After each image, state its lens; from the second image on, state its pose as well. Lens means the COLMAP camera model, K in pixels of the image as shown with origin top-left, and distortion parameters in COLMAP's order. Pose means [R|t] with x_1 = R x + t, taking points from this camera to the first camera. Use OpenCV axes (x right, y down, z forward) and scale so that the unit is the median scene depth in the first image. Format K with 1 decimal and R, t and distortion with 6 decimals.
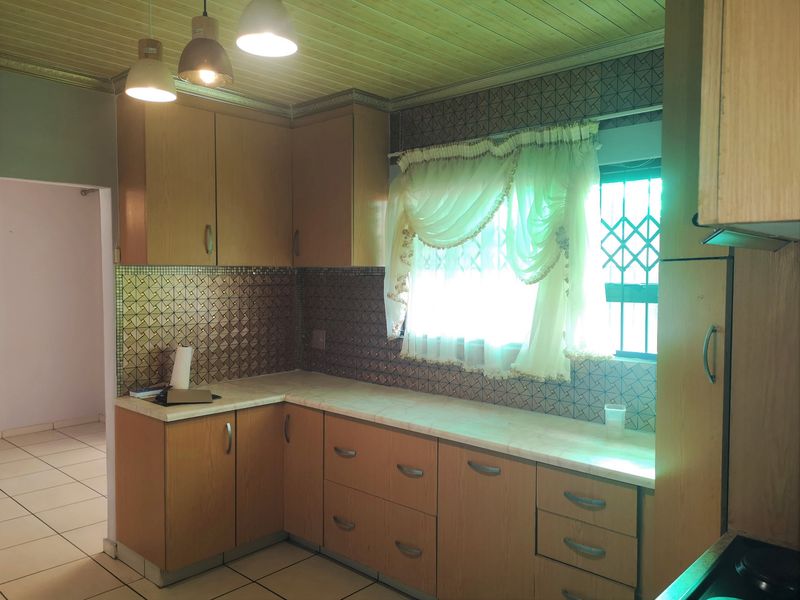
lens RADIAL K [[631.9, 0, 400.0], [0, 631.9, 300.0], [0, 0, 1]] dist [0.028395, -0.010506]
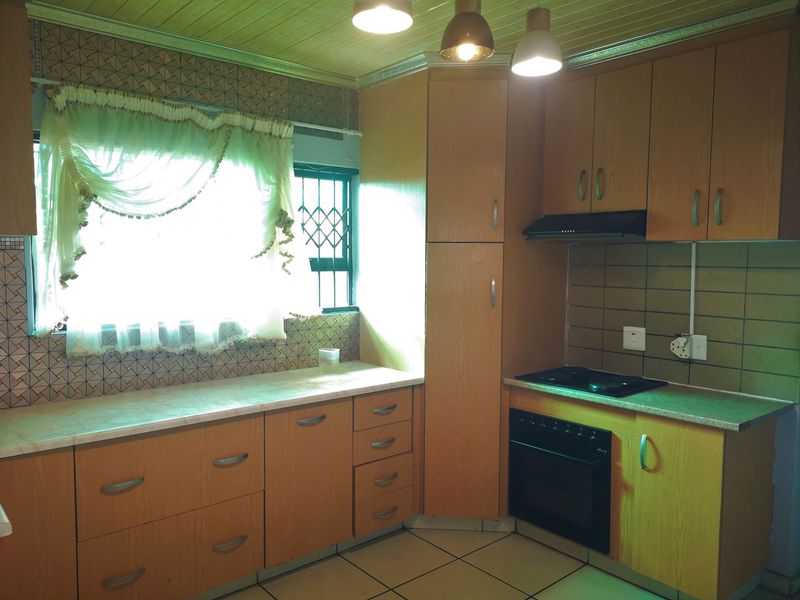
lens RADIAL K [[594.7, 0, 400.0], [0, 594.7, 300.0], [0, 0, 1]] dist [0.040638, -0.042713]
pose [[0.122289, -0.078630, 0.989375, -0.850416], [0.035356, 0.996569, 0.074832, -0.023649], [-0.991865, 0.025829, 0.124649, 0.670411]]
